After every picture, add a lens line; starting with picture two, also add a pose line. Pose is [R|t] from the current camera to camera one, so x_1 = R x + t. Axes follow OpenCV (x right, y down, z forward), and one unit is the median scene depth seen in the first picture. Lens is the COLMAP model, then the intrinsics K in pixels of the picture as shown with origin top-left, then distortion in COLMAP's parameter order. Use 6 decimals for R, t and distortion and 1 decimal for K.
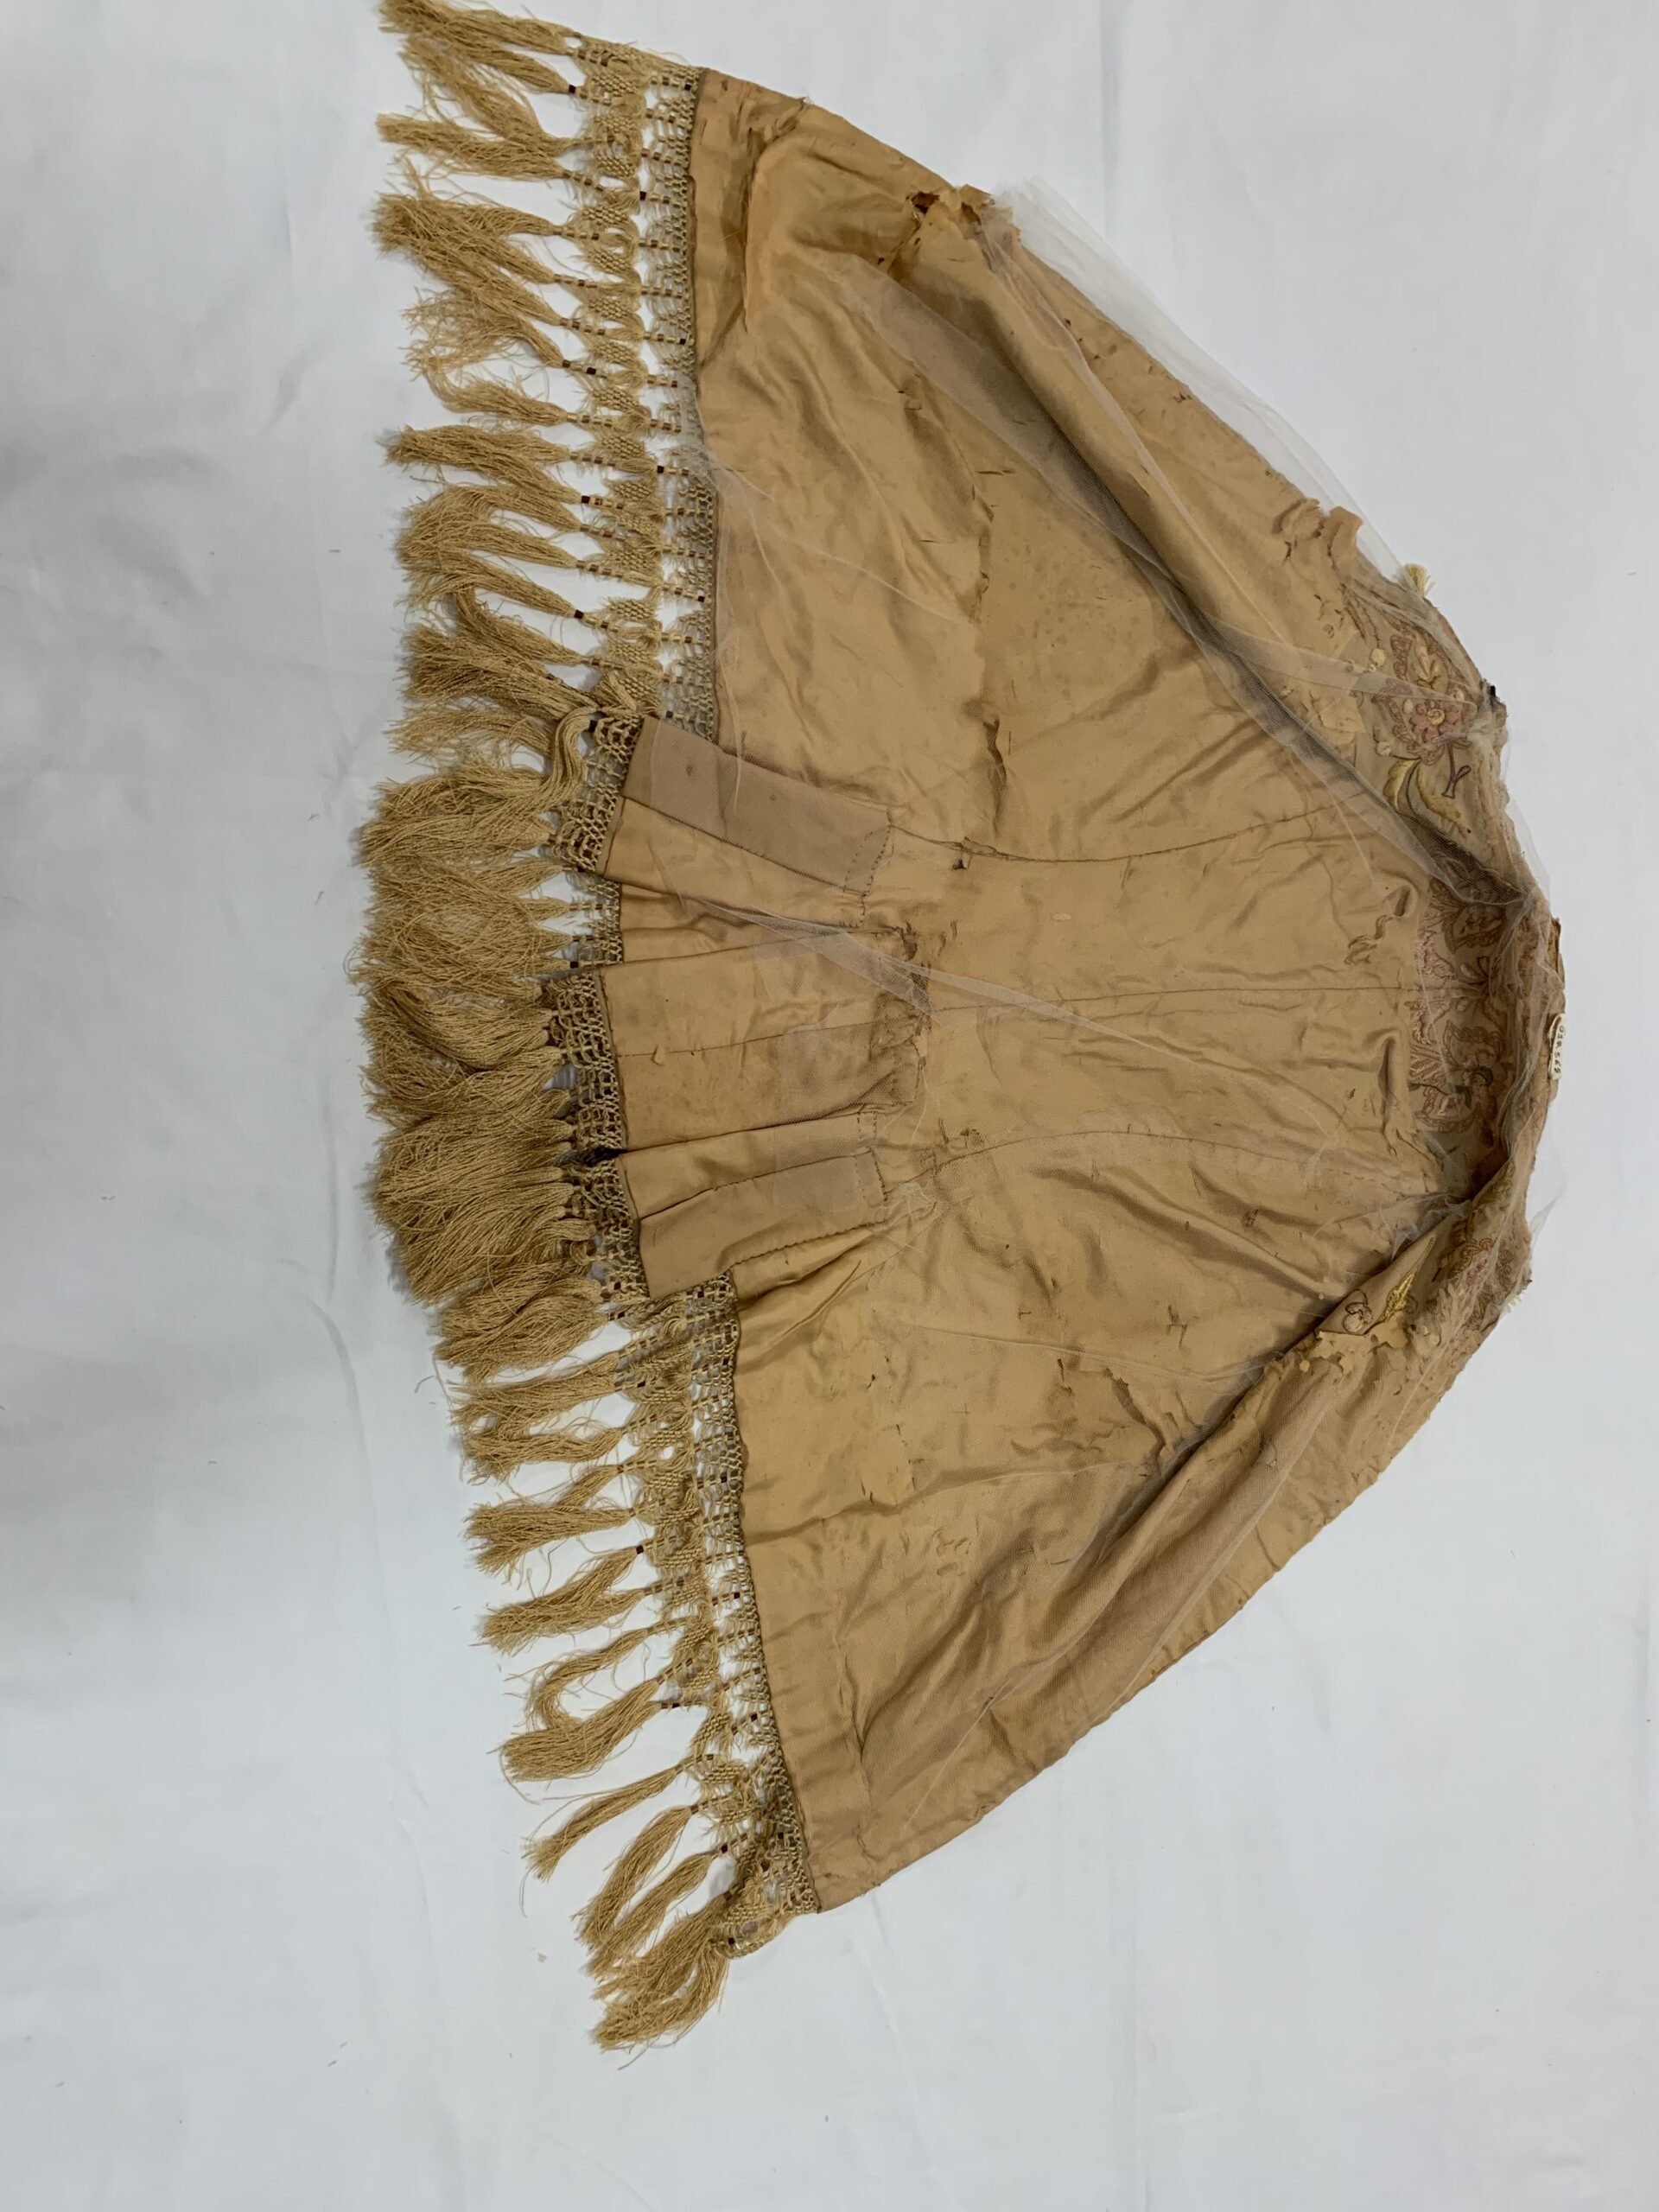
lens RADIAL K [[1453.3, 0, 844.7], [0, 1453.3, 1109.6], [0, 0, 1]] dist [0.117620, -0.163509]
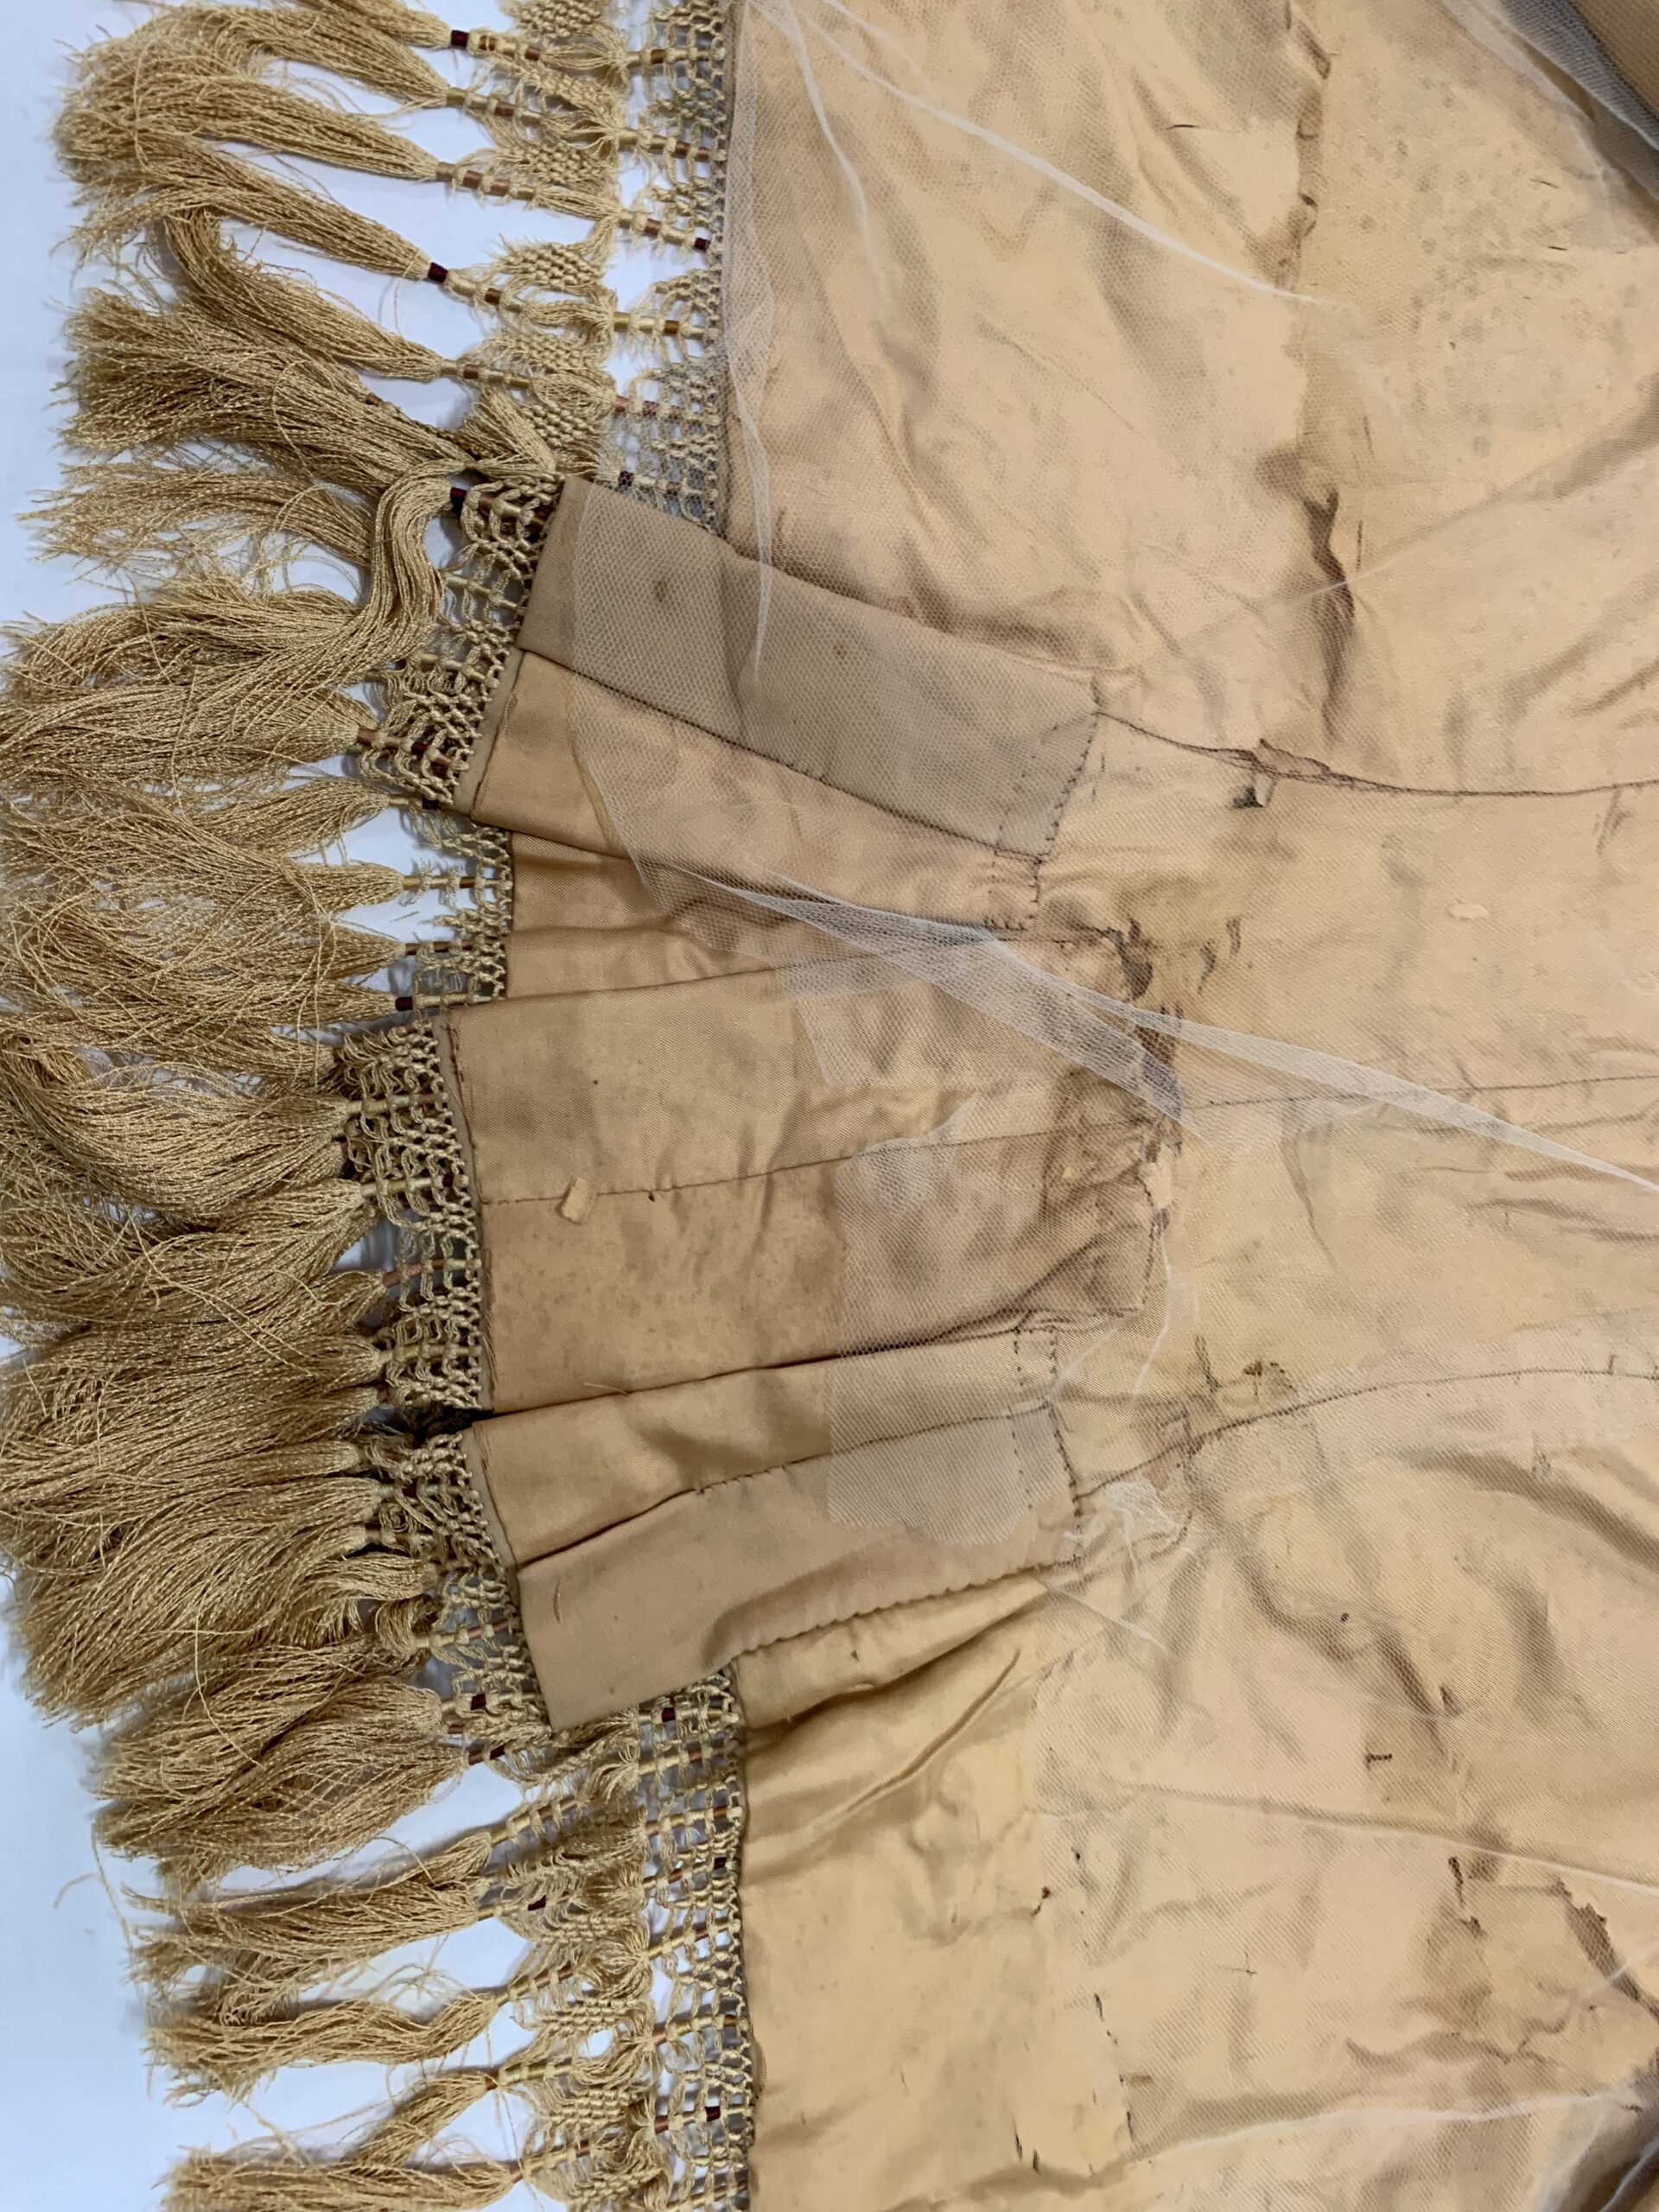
lens RADIAL K [[1798.3, 0, 829.5], [0, 1798.3, 1106.0], [0, 0, 1]] dist [0.010592, -0.008540]
pose [[0.990230, 0.015916, -0.138533, 0.028386], [-0.022187, 0.998792, -0.043844, -0.042616], [0.137668, 0.046490, 0.989387, 0.433626]]
